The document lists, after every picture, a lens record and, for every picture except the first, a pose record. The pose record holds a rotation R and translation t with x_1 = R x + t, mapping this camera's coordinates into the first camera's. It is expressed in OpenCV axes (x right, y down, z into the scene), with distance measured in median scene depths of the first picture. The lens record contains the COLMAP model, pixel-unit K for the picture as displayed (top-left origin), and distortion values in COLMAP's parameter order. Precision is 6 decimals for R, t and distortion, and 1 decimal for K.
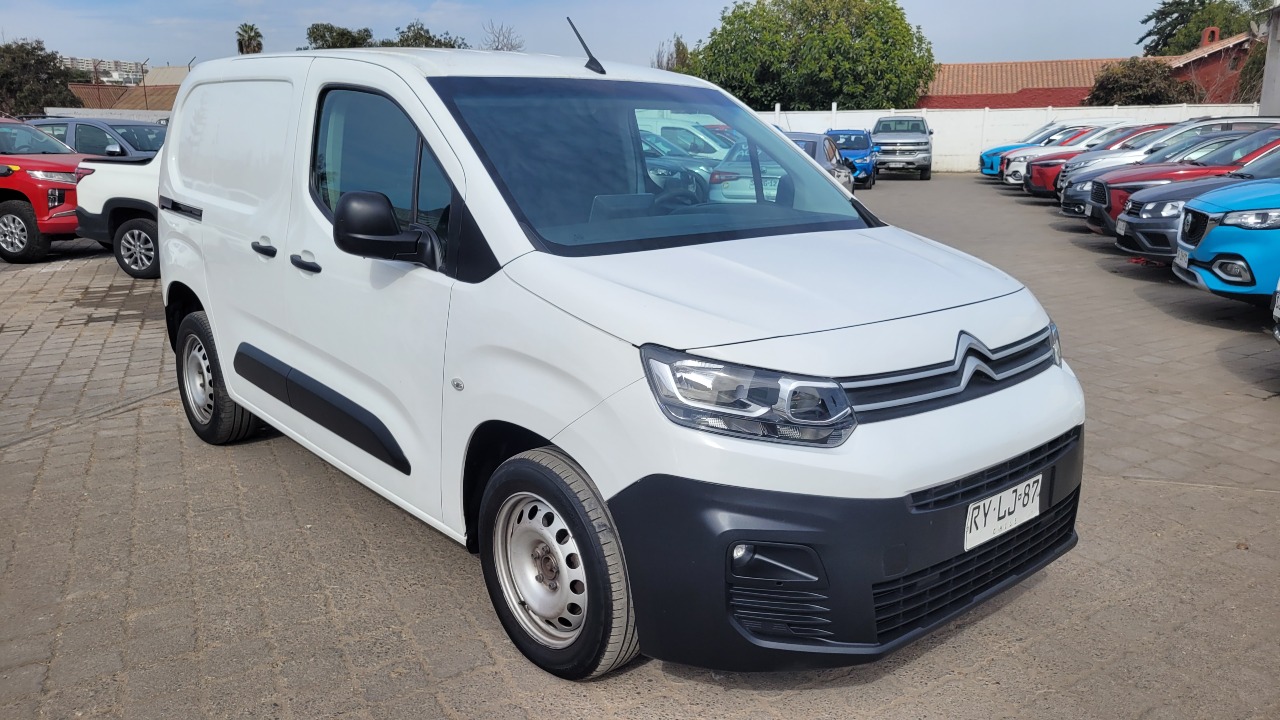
lens RADIAL K [[985.7, 0, 640.8], [0, 985.7, 366.8], [0, 0, 1]] dist [0.025079, -0.015792]
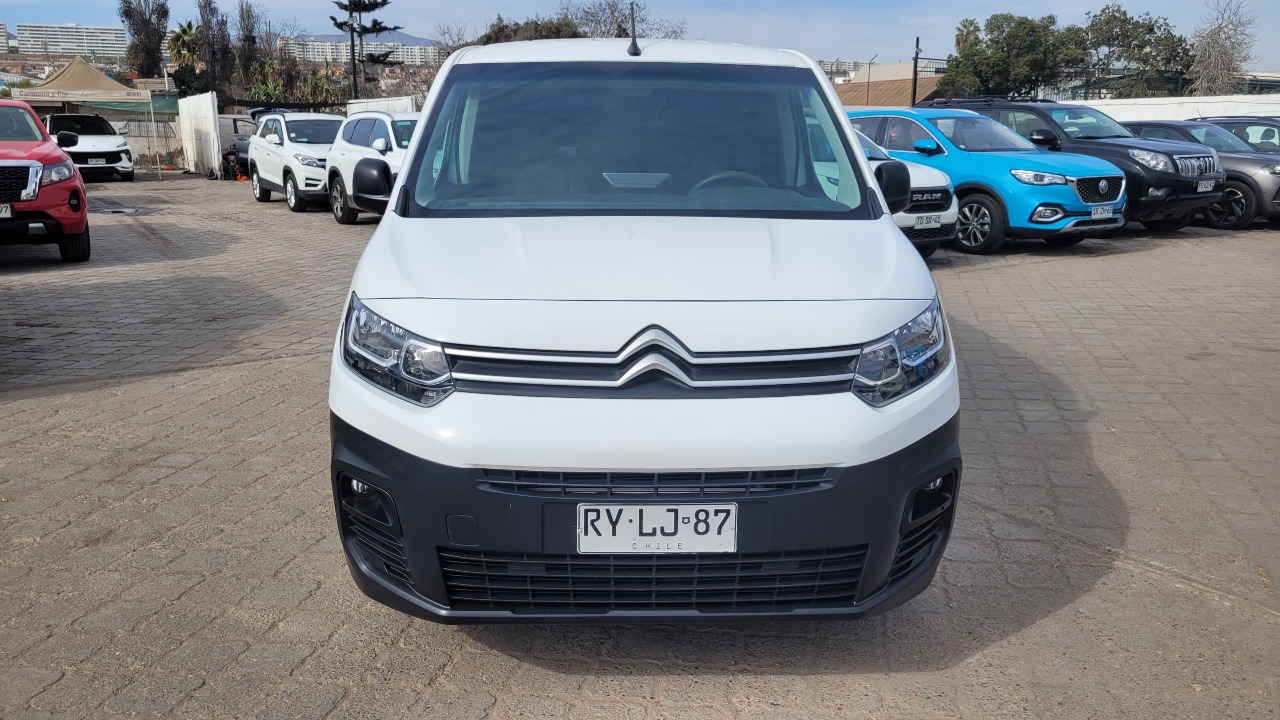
lens RADIAL K [[985.7, 0, 637.6], [0, 985.7, 365.6], [0, 0, 1]] dist [0.025079, -0.015792]
pose [[0.758293, 0.153951, -0.633475, 0.901237], [-0.150875, 0.986778, 0.059210, -0.050985], [0.634215, 0.050677, 0.771494, 0.291677]]
